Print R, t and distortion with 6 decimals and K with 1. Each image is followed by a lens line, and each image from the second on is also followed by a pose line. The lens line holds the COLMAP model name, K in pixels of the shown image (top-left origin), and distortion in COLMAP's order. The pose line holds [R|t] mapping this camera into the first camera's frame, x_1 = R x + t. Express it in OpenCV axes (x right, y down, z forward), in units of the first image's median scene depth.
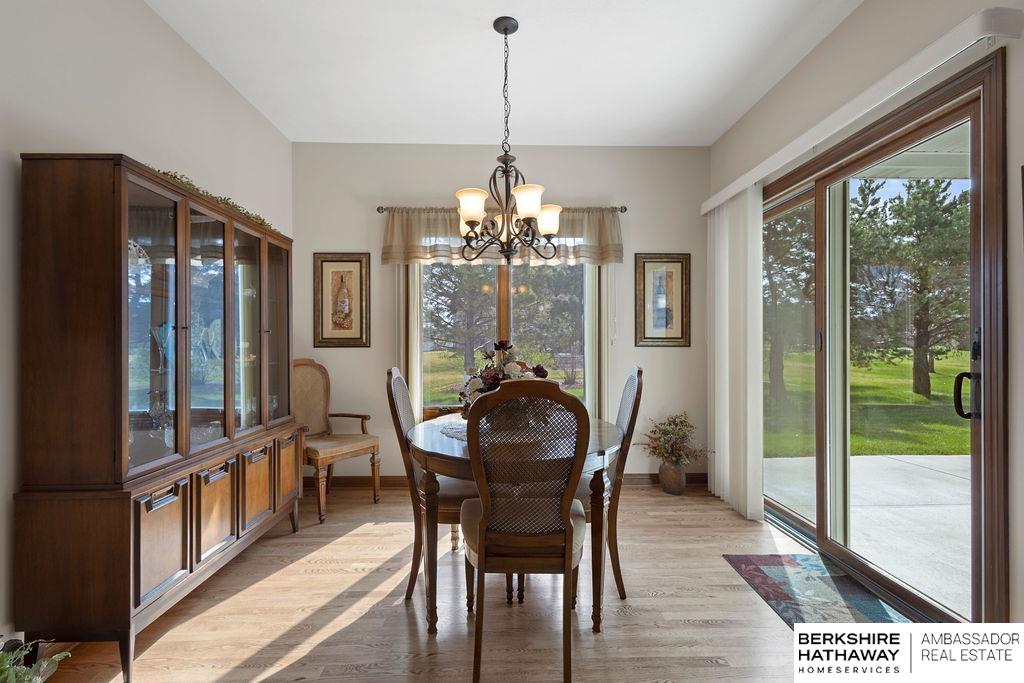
lens RADIAL K [[479.6, 0, 514.0], [0, 479.6, 338.2], [0, 0, 1]] dist [0.003545, -0.000104]
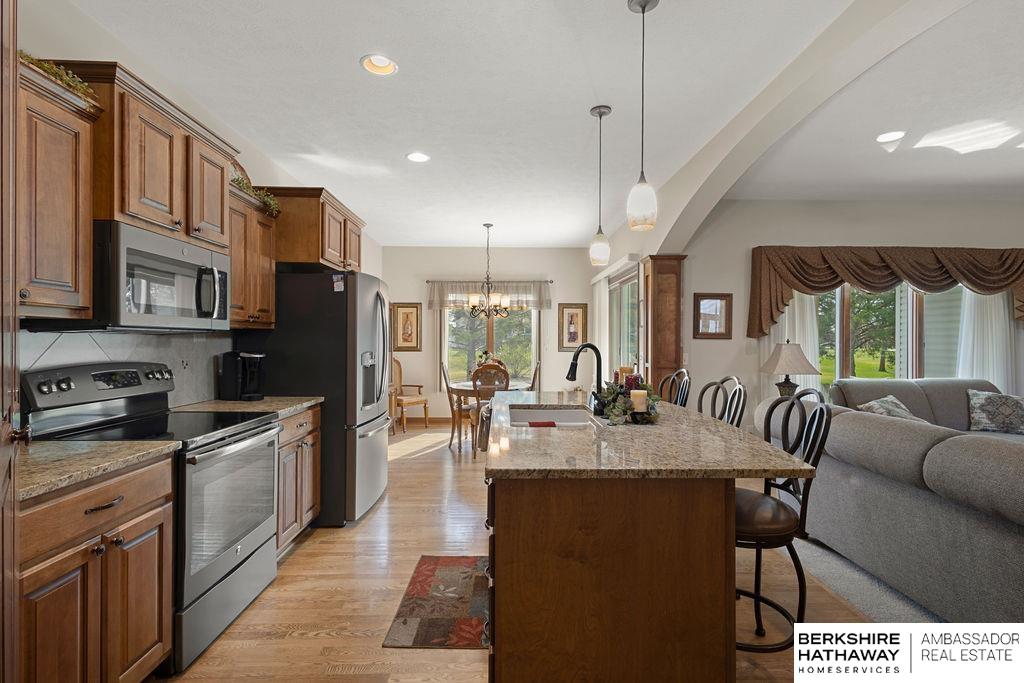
lens RADIAL K [[479.6, 0, 514.0], [0, 479.6, 338.2], [0, 0, 1]] dist [0.003545, -0.000104]
pose [[0.999986, 0.004036, -0.003477, 0.081692], [-0.004029, 0.999990, 0.001912, -0.040455], [0.003484, -0.001898, 0.999992, -0.948986]]
